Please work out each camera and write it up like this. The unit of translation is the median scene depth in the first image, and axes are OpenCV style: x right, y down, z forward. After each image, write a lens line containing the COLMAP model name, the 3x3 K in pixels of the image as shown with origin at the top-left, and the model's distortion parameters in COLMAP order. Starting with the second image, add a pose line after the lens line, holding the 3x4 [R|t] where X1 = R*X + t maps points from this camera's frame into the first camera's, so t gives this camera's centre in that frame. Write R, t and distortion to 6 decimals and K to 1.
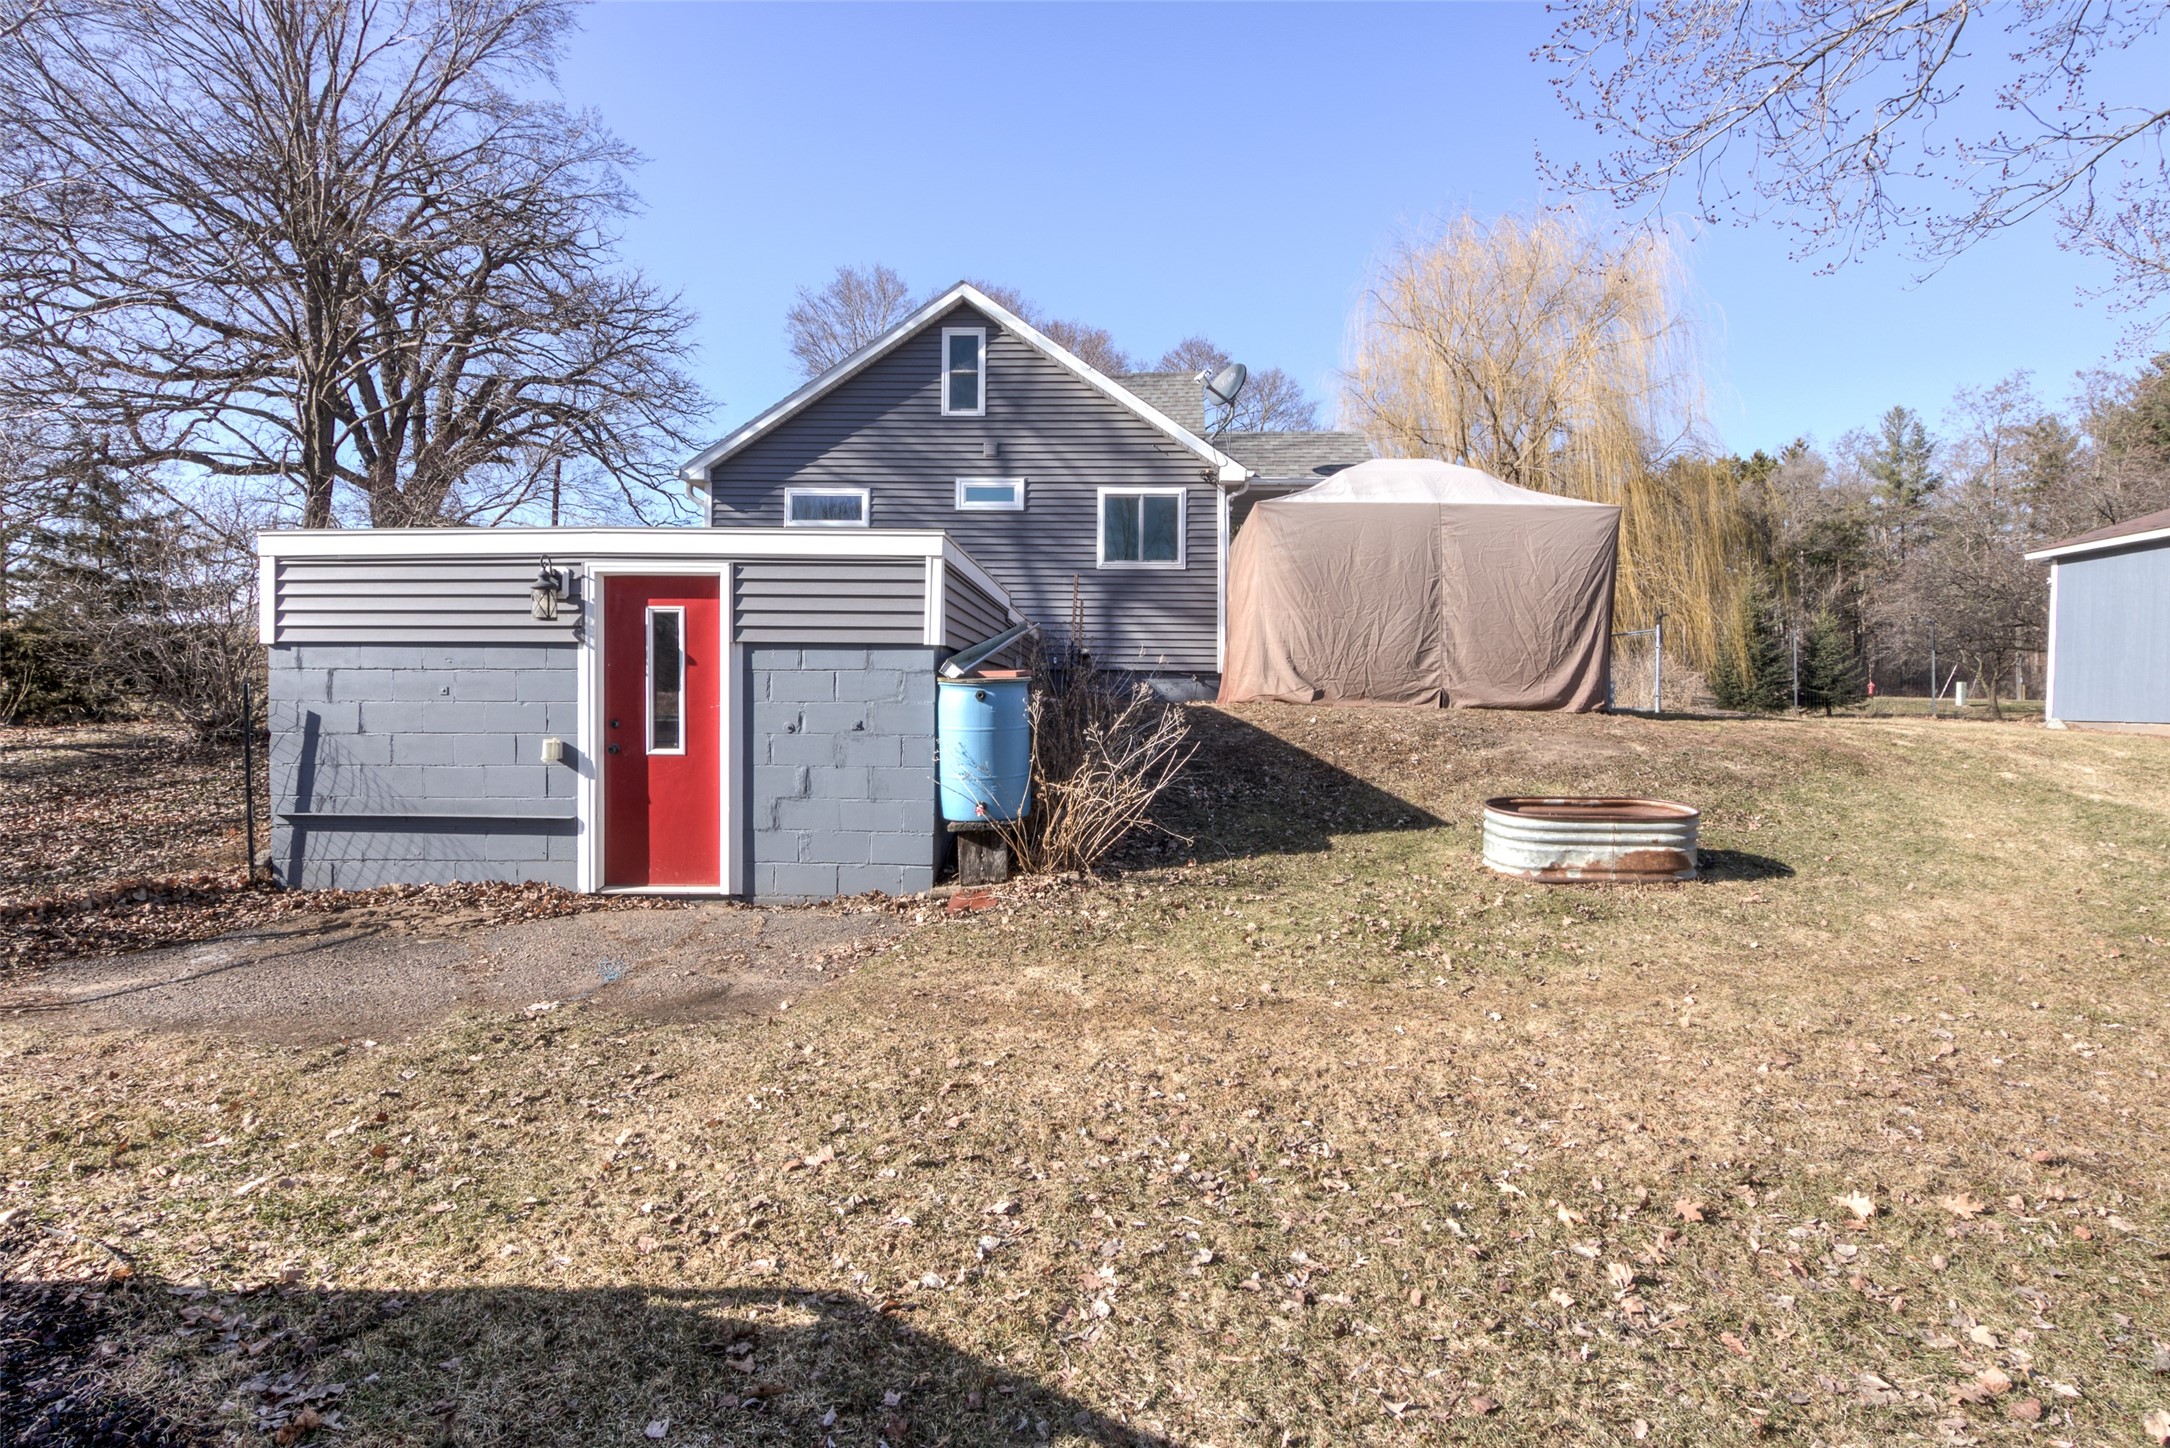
lens RADIAL K [[1115.3, 0, 1089.7], [0, 1115.3, 724.4], [0, 0, 1]] dist [0.002599, -0.000019]
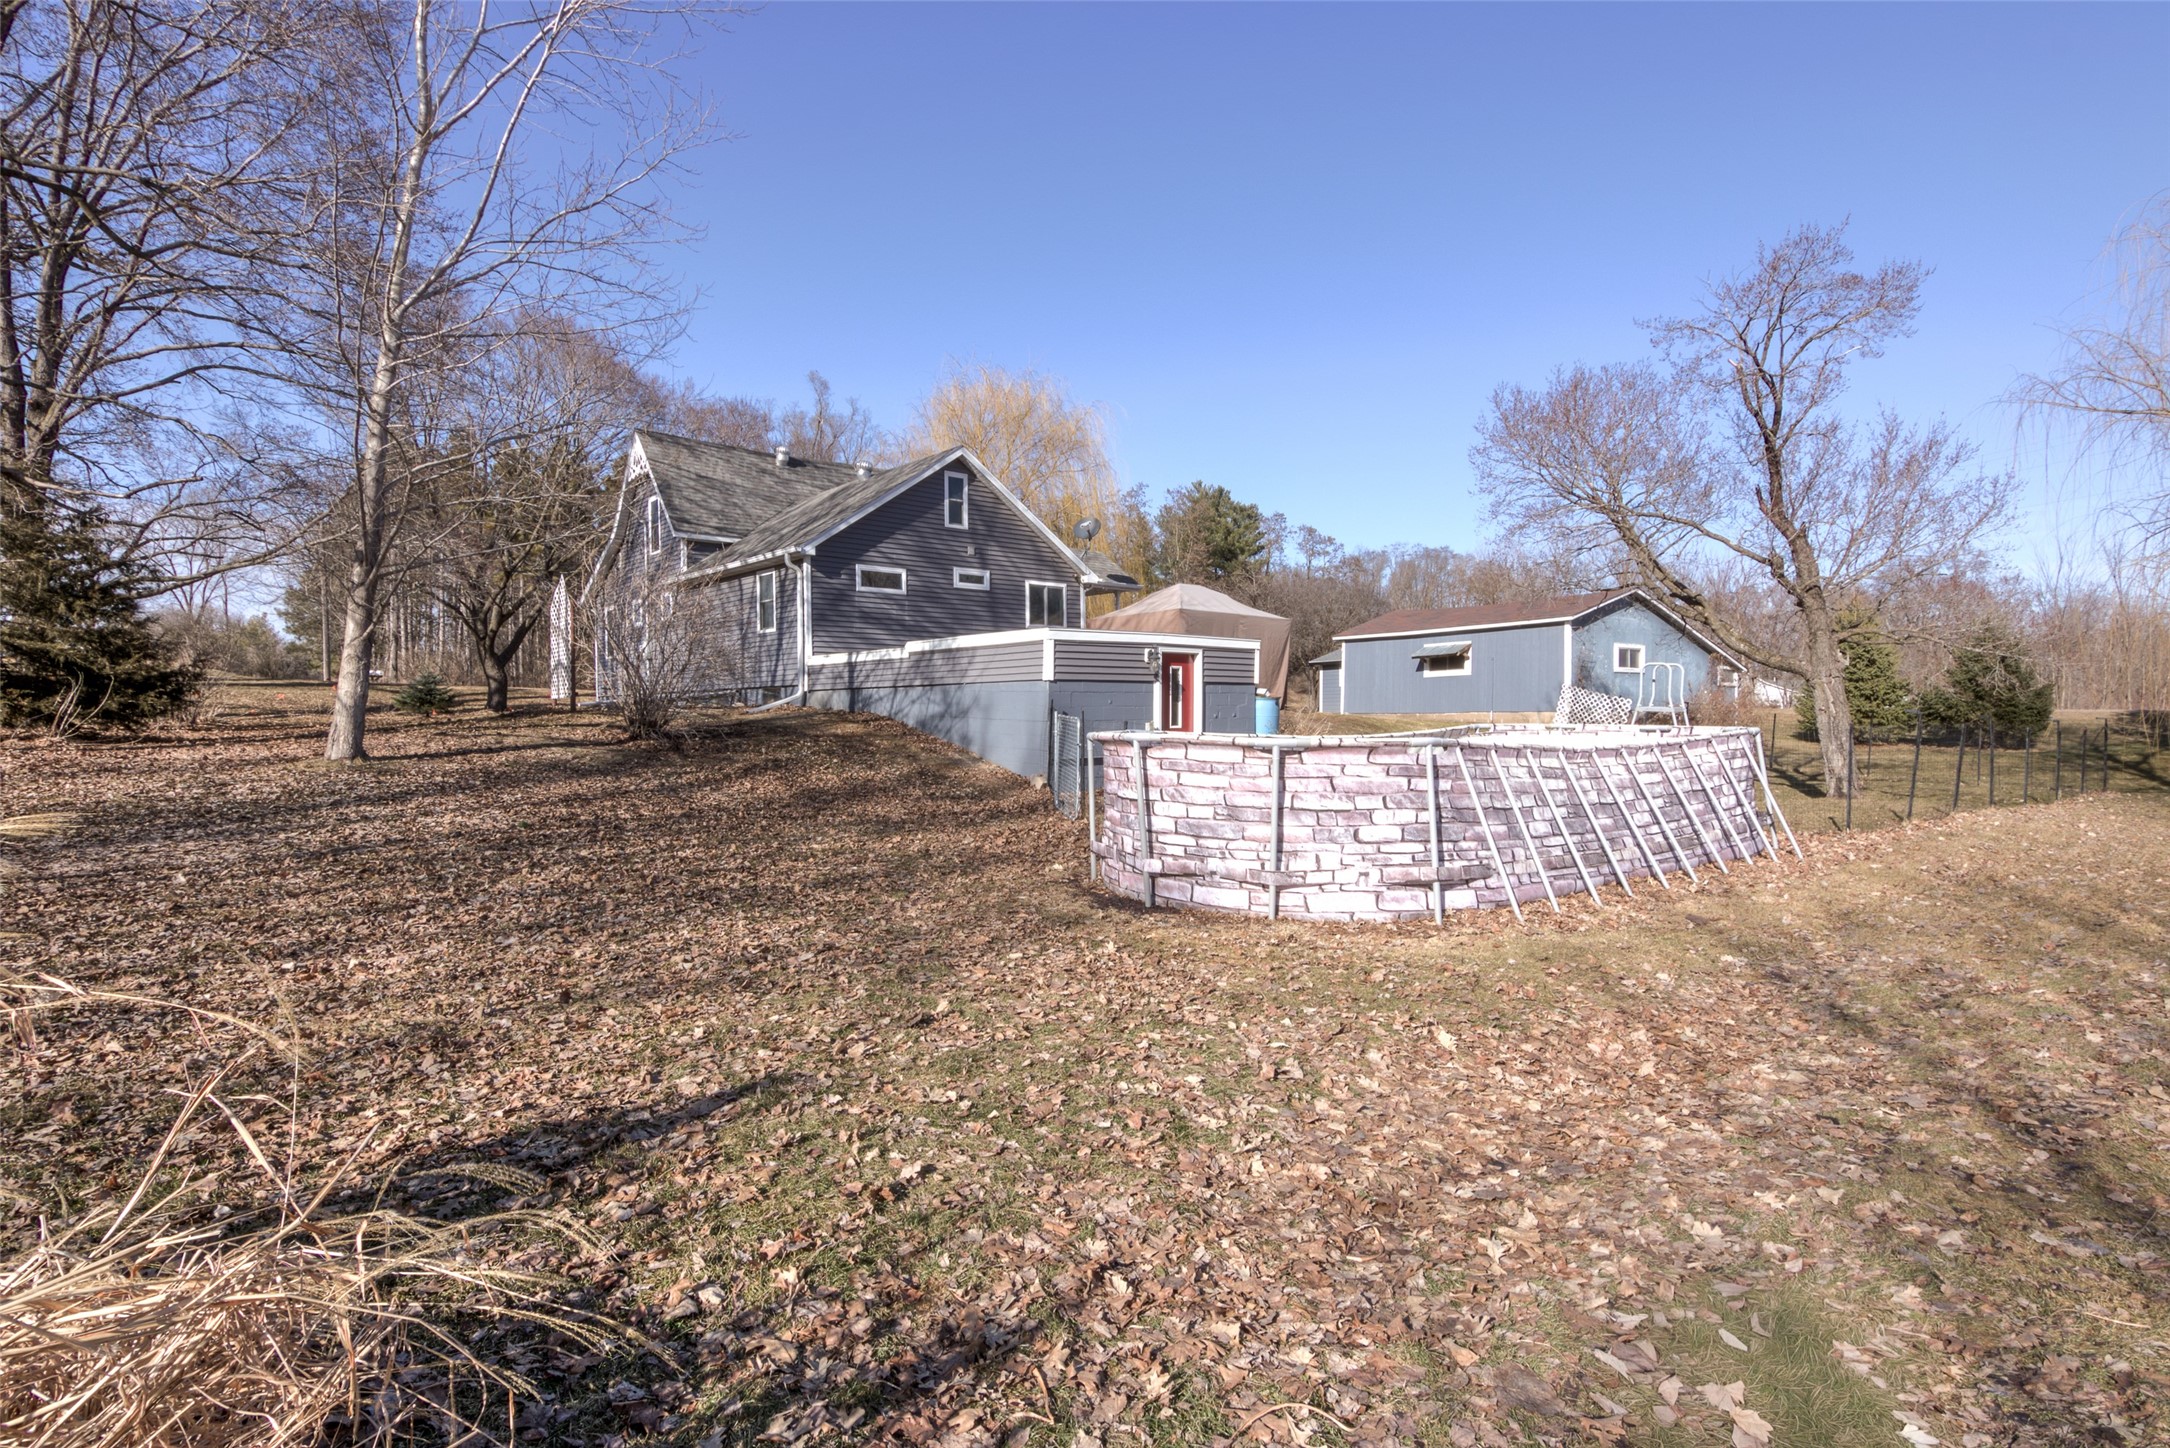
lens RADIAL K [[1115.3, 0, 1077.7], [0, 1115.3, 720.0], [0, 0, 1]] dist [0.002599, -0.000019]
pose [[0.768749, -0.006148, 0.639521, -0.998954], [0.014738, 0.999859, -0.008104, 0.011411], [-0.639381, 0.015656, 0.768731, -0.325637]]
